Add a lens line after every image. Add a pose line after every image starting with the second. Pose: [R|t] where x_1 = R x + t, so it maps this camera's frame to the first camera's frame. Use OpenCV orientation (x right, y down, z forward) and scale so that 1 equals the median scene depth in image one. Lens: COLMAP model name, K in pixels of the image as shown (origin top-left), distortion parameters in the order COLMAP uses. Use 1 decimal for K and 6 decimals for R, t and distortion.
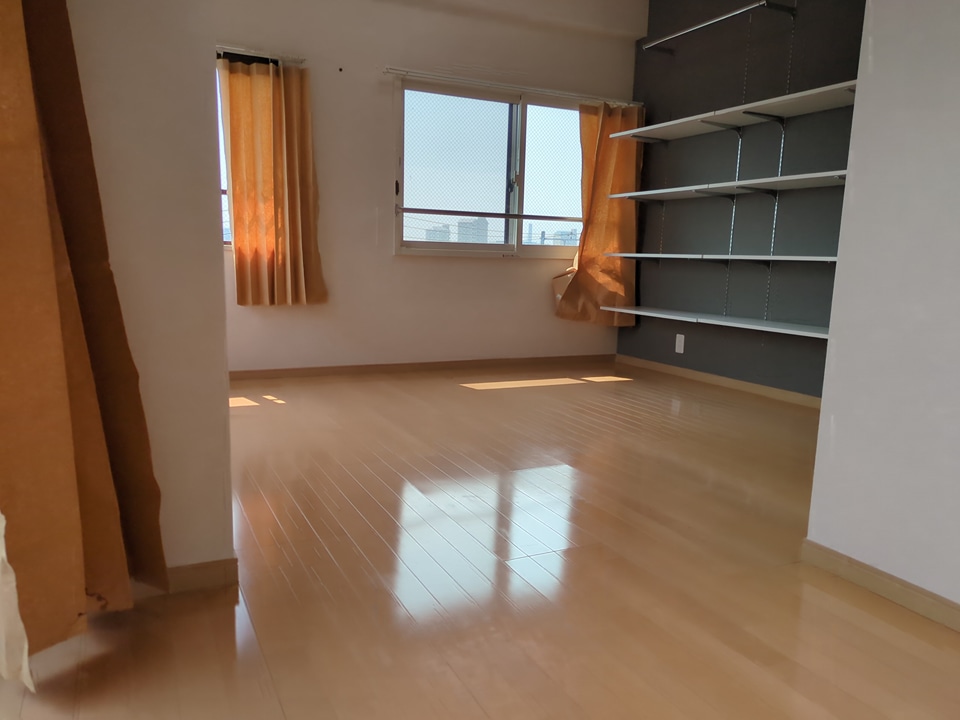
lens RADIAL K [[707.4, 0, 480.0], [0, 707.4, 360.0], [0, 0, 1]] dist [0.082375, -0.084273]
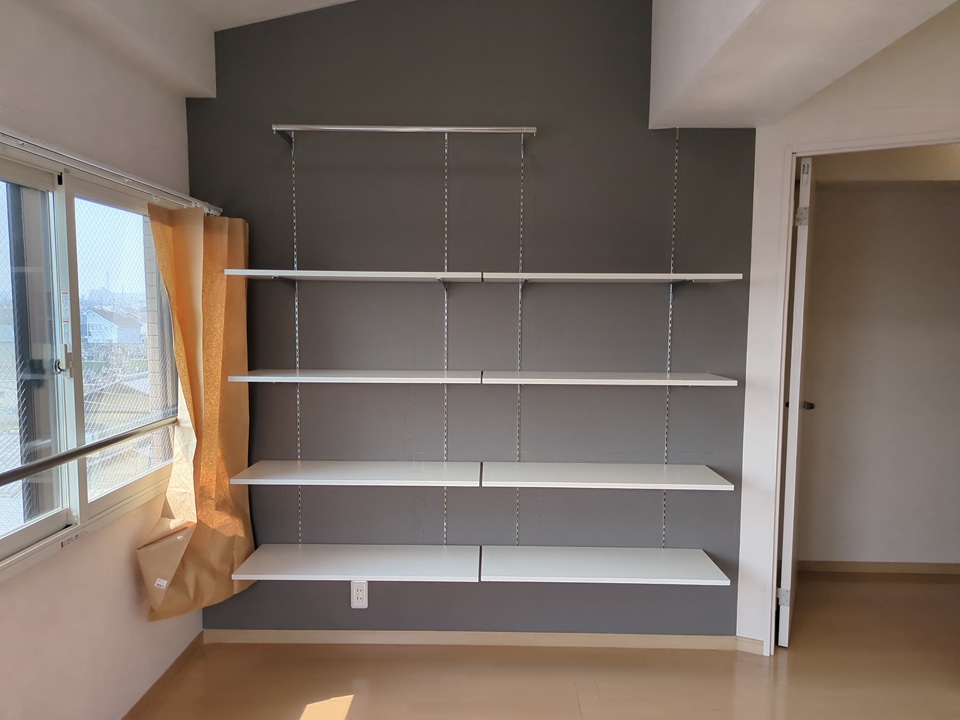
lens RADIAL K [[707.4, 0, 480.0], [0, 707.4, 360.0], [0, 0, 1]] dist [0.082375, -0.084273]
pose [[0.455592, -0.089170, 0.885711, -0.214355], [0.141015, 0.989636, 0.027098, -0.226367], [-0.878949, 0.112554, 0.463445, 0.564191]]
